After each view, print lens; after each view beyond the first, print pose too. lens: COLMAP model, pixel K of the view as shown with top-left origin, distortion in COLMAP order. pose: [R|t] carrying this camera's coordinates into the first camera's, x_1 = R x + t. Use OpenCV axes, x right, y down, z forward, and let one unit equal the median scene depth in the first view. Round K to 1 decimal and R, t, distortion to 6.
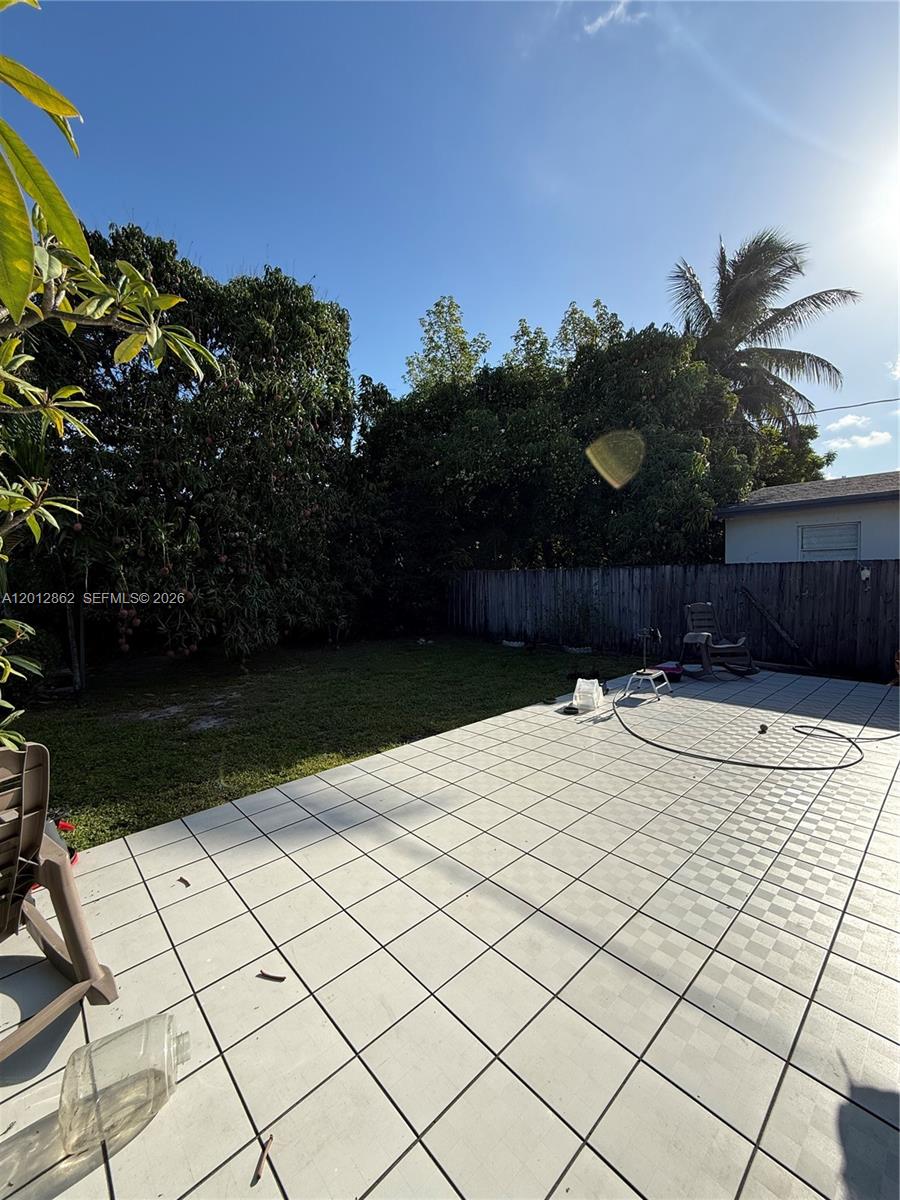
lens RADIAL K [[478.6, 0, 448.9], [0, 478.6, 603.2], [0, 0, 1]] dist [-0.000652, 0.000107]
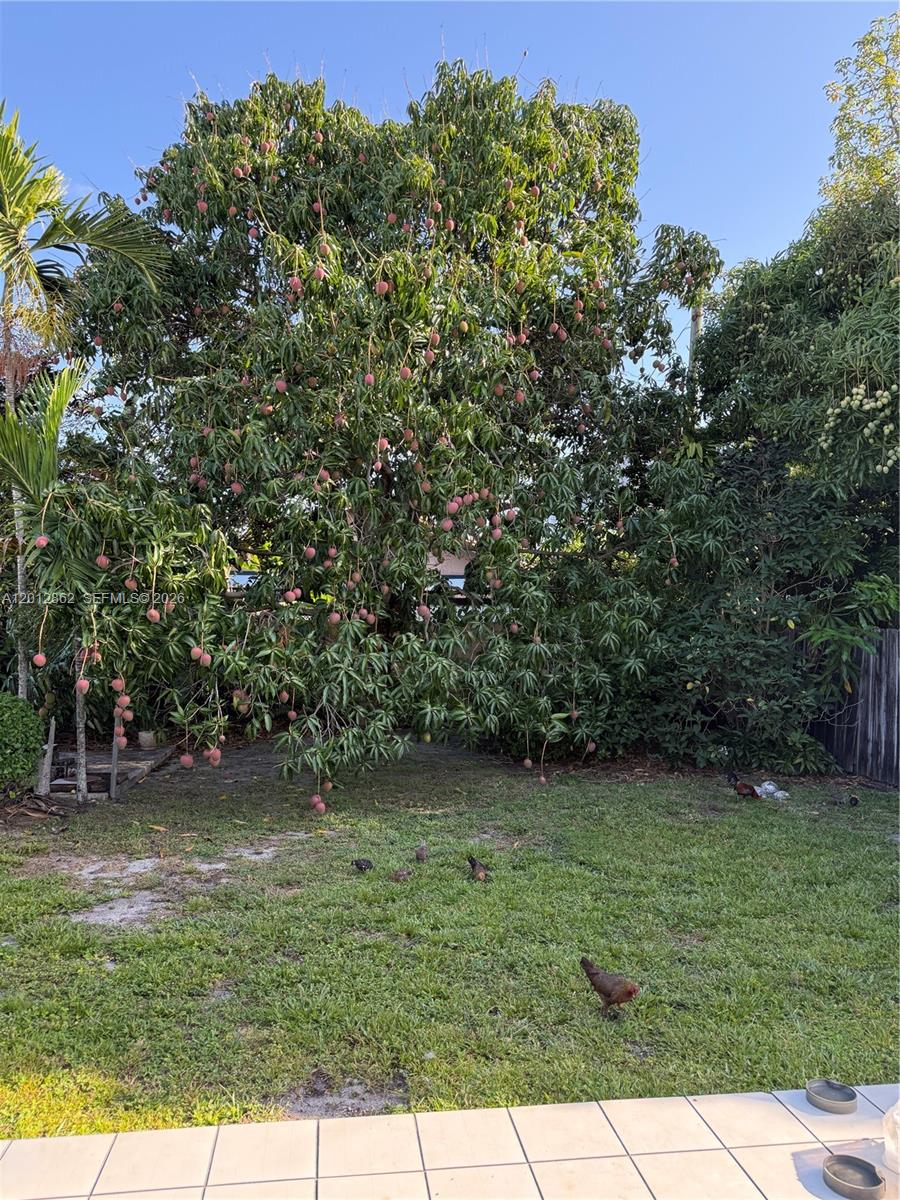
lens RADIAL K [[848.4, 0, 448.4], [0, 848.4, 597.2], [0, 0, 1]] dist [0.014438, -0.002888]
pose [[0.823100, 0.010291, -0.567803, 0.155753], [-0.062277, 0.995441, -0.072236, -0.020882], [0.564471, 0.094818, 0.819989, 0.212667]]
